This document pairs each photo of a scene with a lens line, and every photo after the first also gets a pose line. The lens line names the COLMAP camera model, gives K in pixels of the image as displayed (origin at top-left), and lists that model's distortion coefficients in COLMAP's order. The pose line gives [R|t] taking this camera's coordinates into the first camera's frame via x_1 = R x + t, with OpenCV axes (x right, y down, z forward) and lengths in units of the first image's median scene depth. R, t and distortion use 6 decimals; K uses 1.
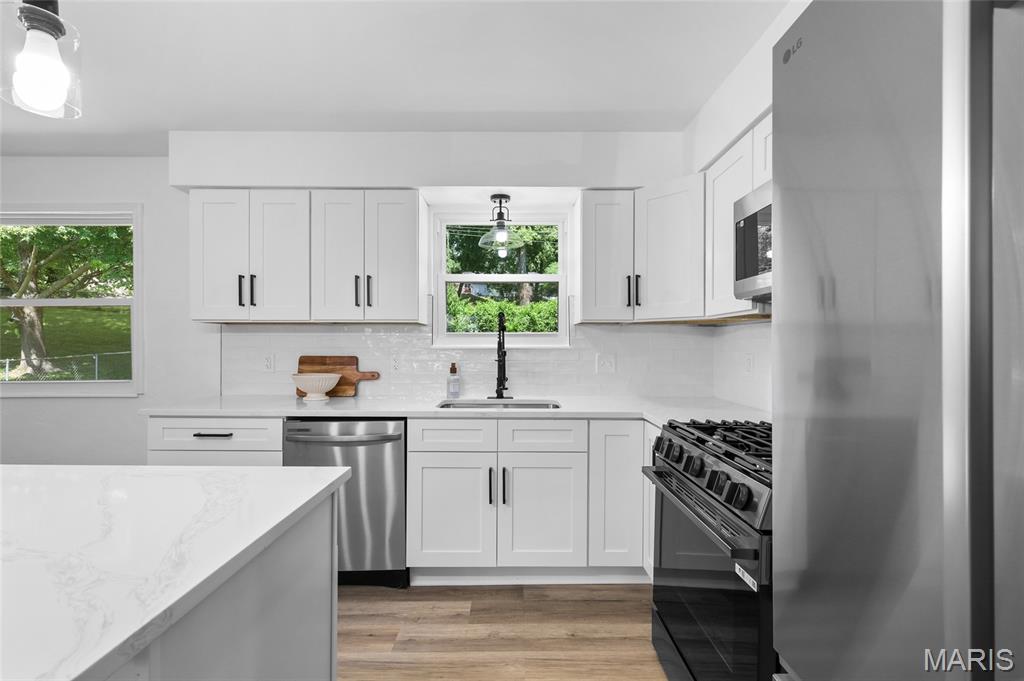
lens RADIAL K [[447.0, 0, 513.5], [0, 447.0, 345.6], [0, 0, 1]] dist [0.002282, 0.000359]
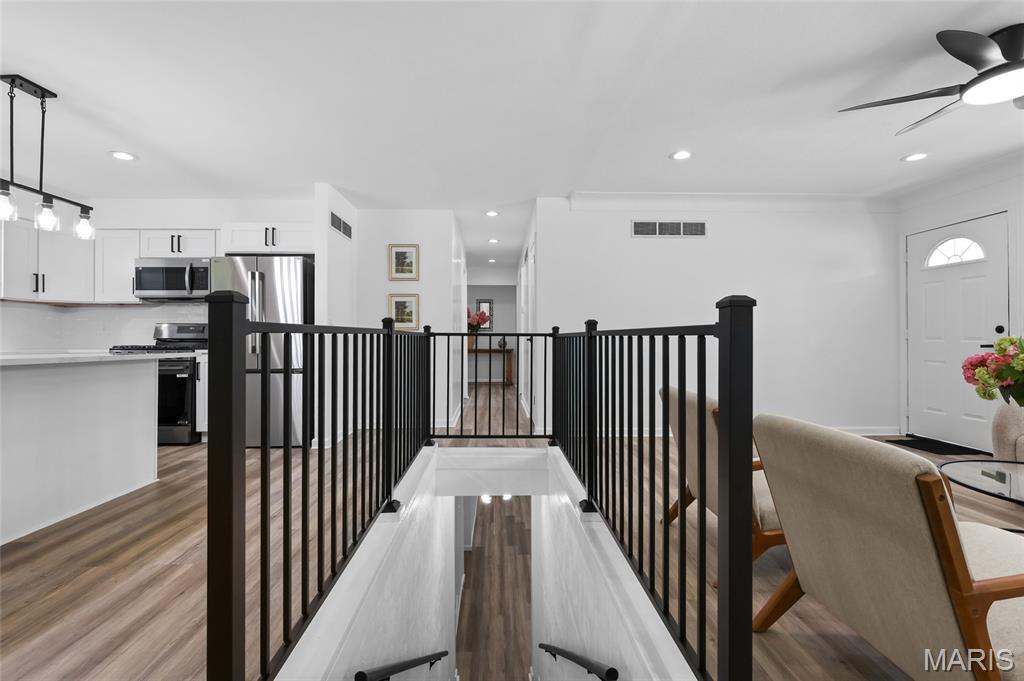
lens RADIAL K [[446.5, 0, 510.2], [0, 446.5, 335.0], [0, 0, 1]] dist [-0.000390, -0.000058]
pose [[-0.020822, 0.004526, 0.999773, -1.438148], [0.008442, 0.999955, -0.004351, 0.095628], [-0.999748, 0.008350, -0.020859, -0.732635]]
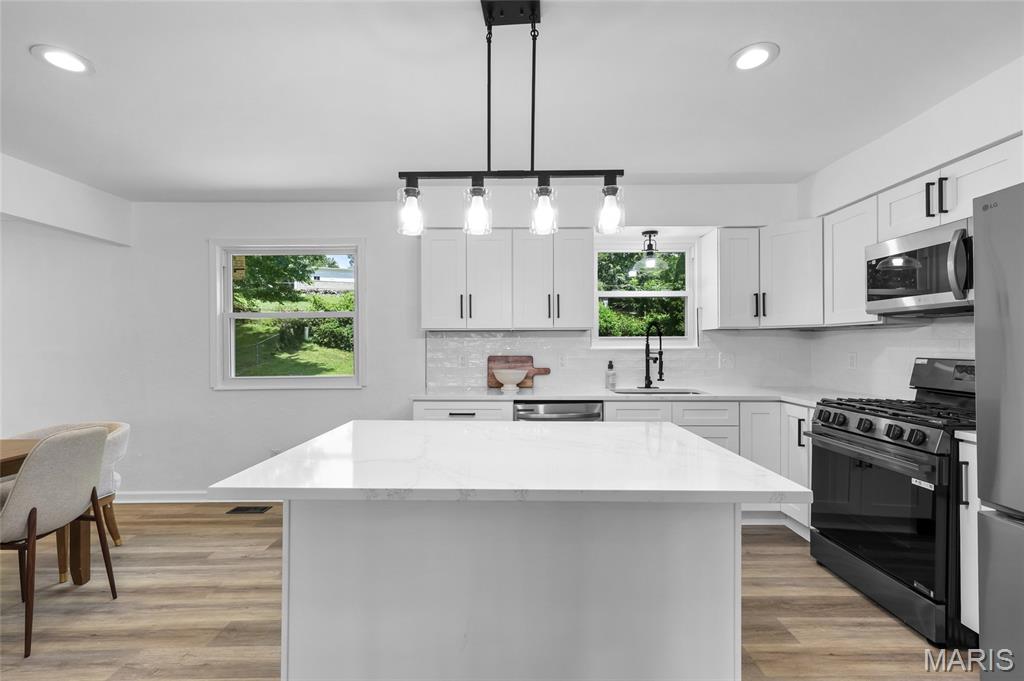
lens RADIAL K [[444.3, 0, 512.2], [0, 444.3, 342.9], [0, 0, 1]] dist [-0.000361, 0.000449]
pose [[0.999968, -0.004952, -0.006250, -0.445437], [0.004899, 0.999952, -0.008472, -0.003339], [0.006292, 0.008441, 0.999945, -0.302217]]
